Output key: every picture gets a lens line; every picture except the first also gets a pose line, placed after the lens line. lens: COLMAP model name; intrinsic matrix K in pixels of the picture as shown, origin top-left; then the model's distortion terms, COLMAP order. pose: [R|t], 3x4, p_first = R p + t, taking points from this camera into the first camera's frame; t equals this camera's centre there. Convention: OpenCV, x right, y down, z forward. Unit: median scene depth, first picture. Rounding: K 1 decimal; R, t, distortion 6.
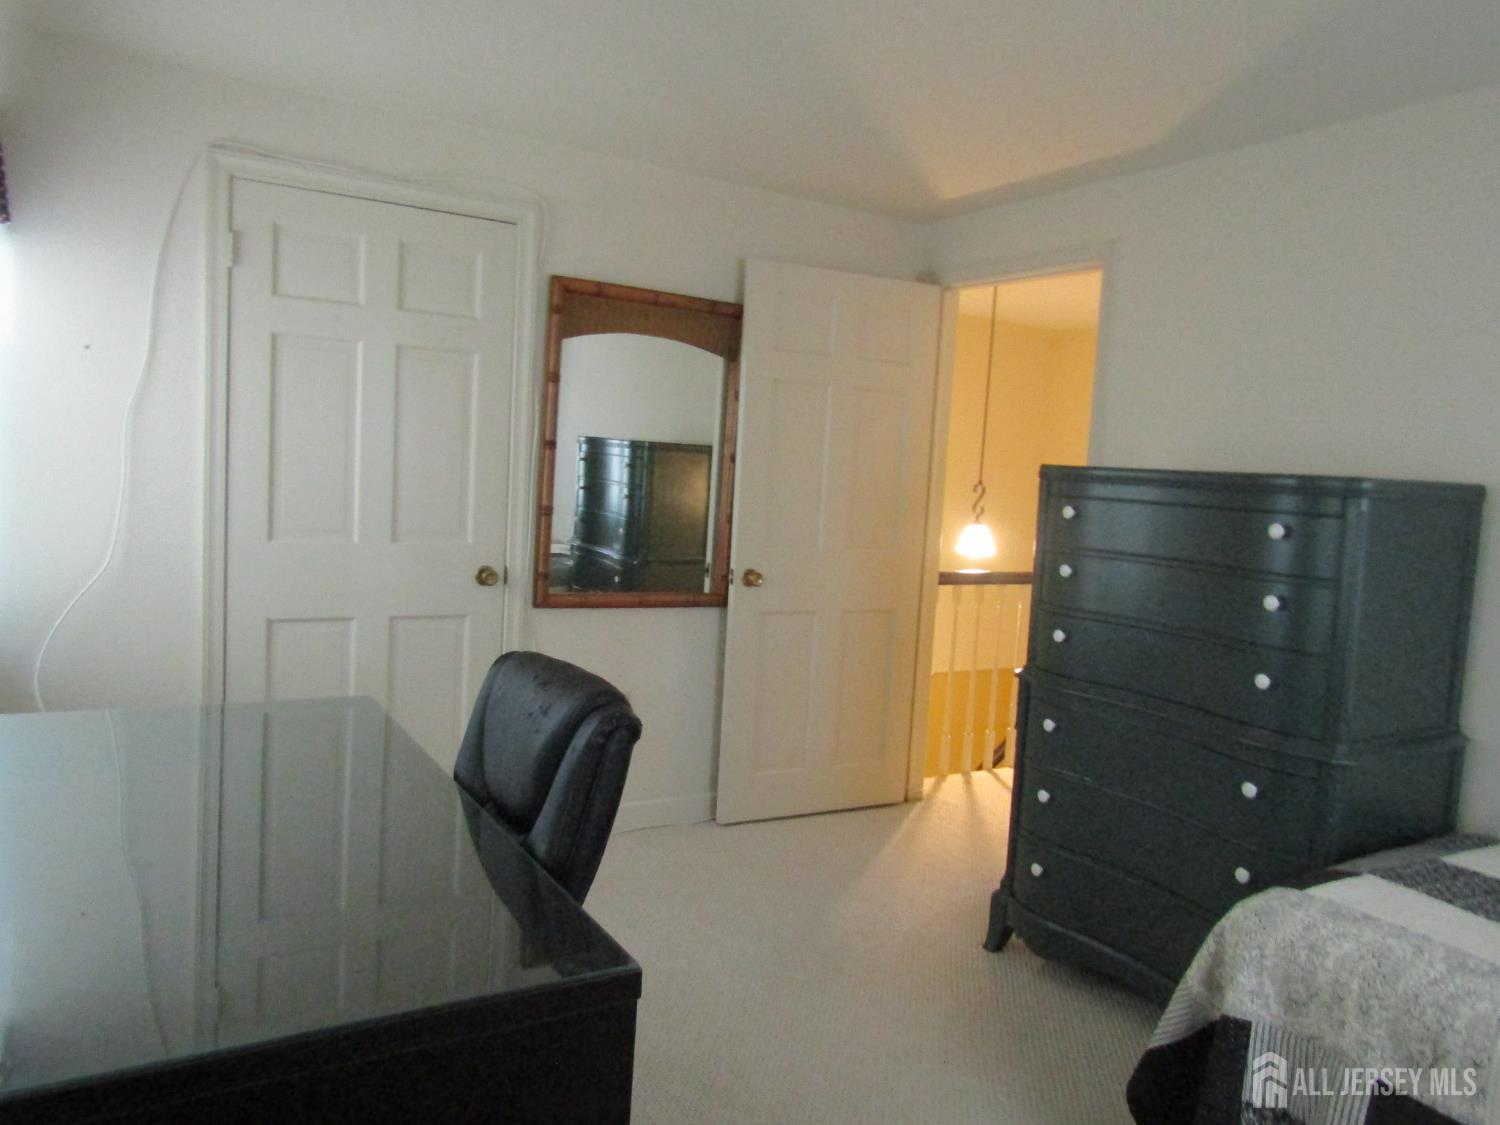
lens RADIAL K [[1076.1, 0, 749.1], [0, 1076.1, 563.6], [0, 0, 1]] dist [0.003244, -0.013101]
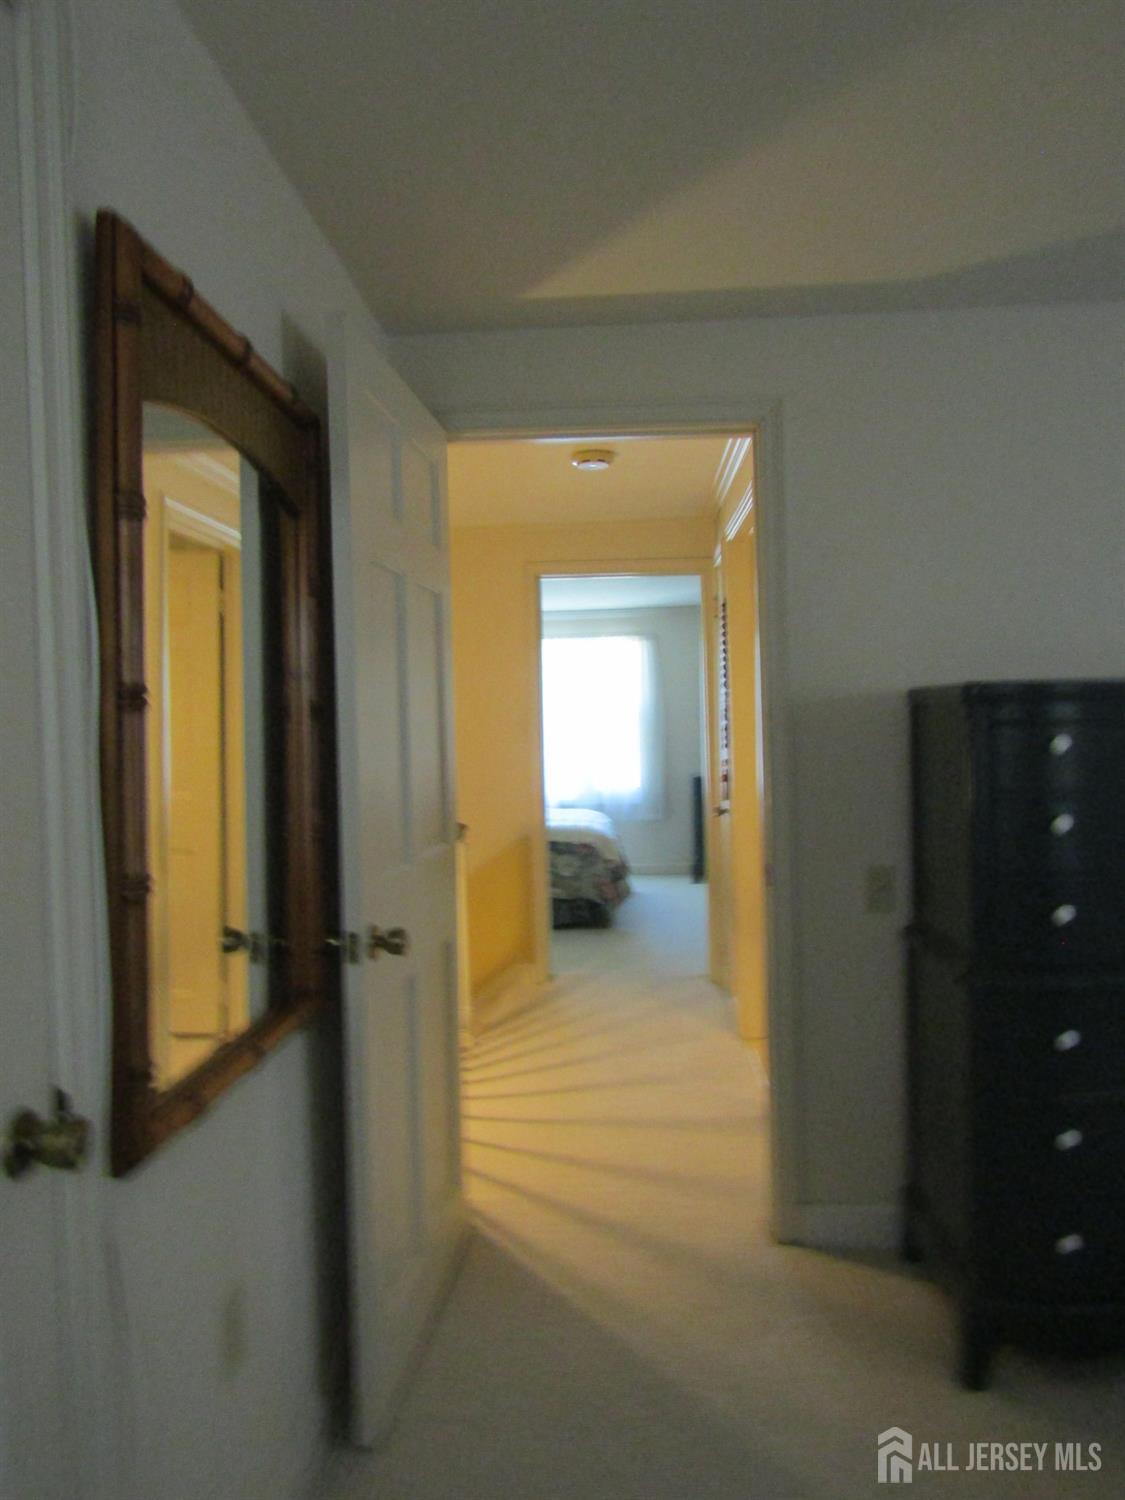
lens RADIAL K [[1076.1, 0, 562.7], [0, 1076.1, 743.9], [0, 0, 1]] dist [0.003244, -0.013101]
pose [[0.563731, -0.091025, 0.820927, -0.398922], [0.134724, 0.990732, 0.017338, -0.084701], [-0.814897, 0.100825, 0.570770, 0.688403]]
